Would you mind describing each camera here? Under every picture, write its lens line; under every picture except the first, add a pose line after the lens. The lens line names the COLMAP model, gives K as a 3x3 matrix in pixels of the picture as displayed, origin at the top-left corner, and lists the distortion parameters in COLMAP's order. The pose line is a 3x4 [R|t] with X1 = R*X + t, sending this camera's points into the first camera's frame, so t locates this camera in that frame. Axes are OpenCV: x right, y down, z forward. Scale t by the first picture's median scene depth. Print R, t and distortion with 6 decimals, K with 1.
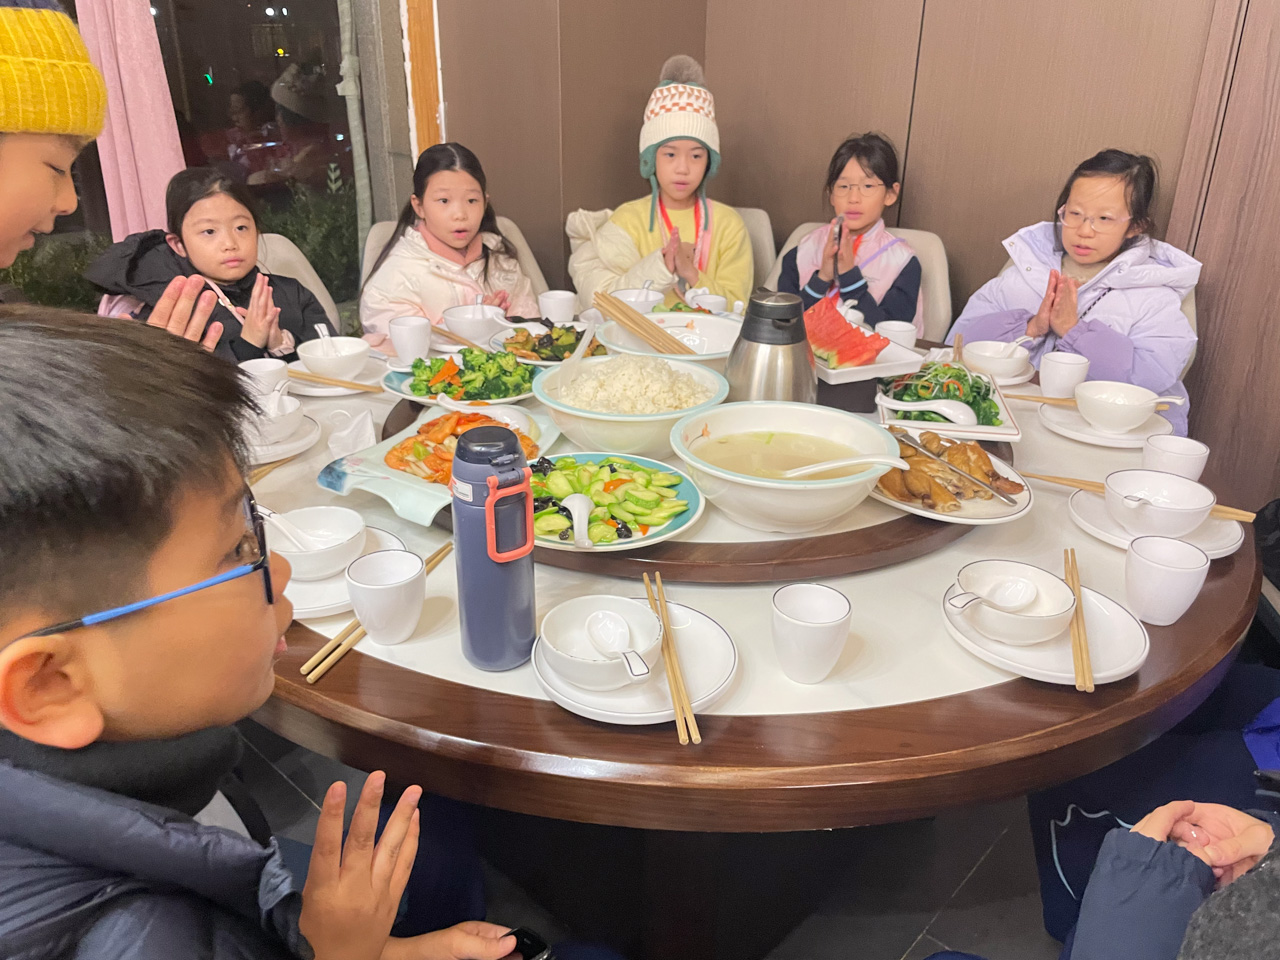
lens RADIAL K [[976.0, 0, 640.0], [0, 976.0, 480.0], [0, 0, 1]] dist [0.004462, -0.007414]
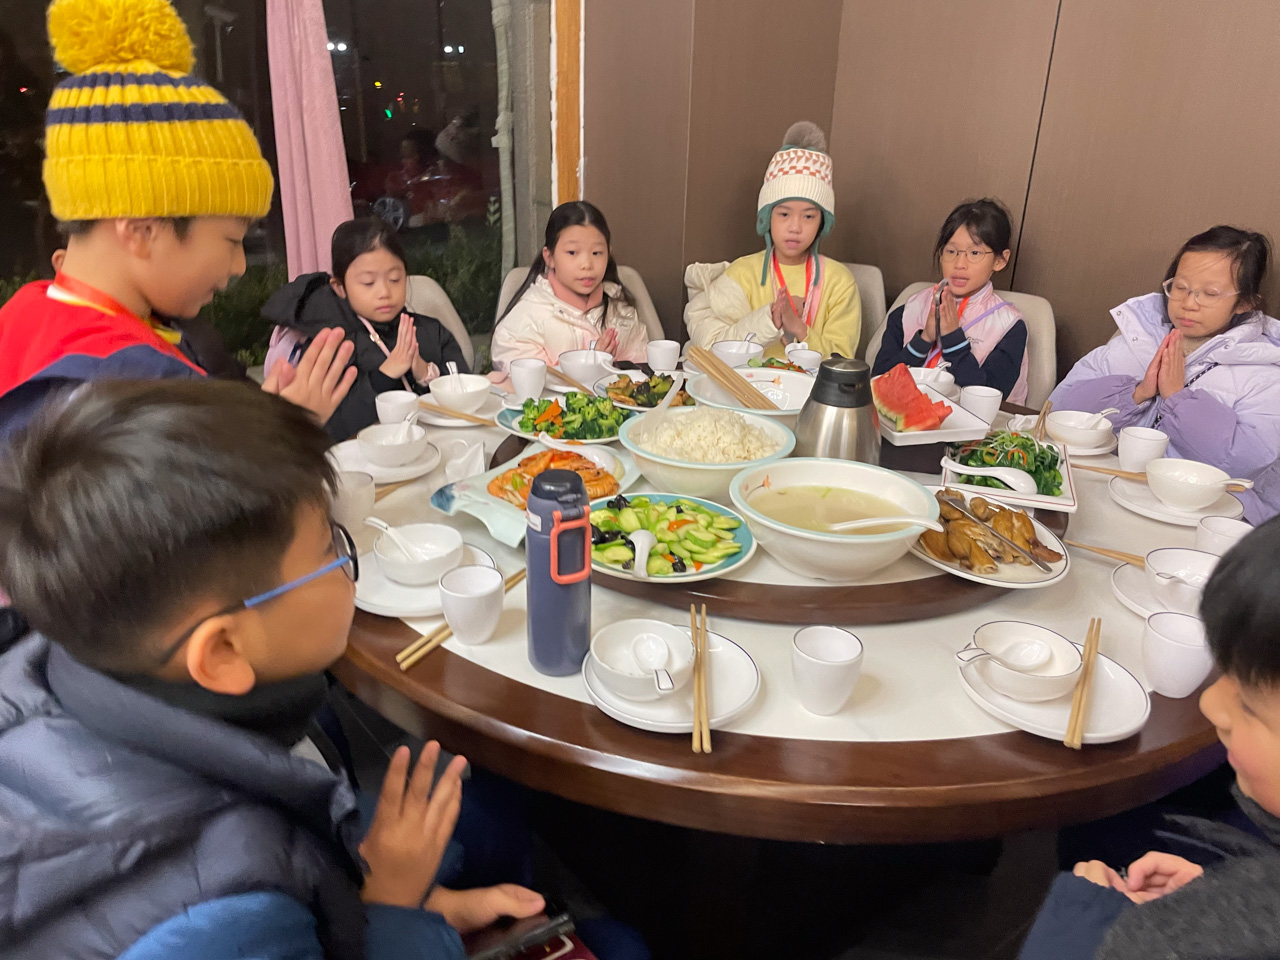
lens RADIAL K [[970.0, 0, 608.8], [0, 970.0, 485.2], [0, 0, 1]] dist [0.004645, -0.001134]
pose [[0.983755, 0.070355, -0.165158, 0.059052], [-0.074557, 0.997029, -0.019373, -0.009725], [0.163304, 0.031372, 0.986077, -0.093505]]
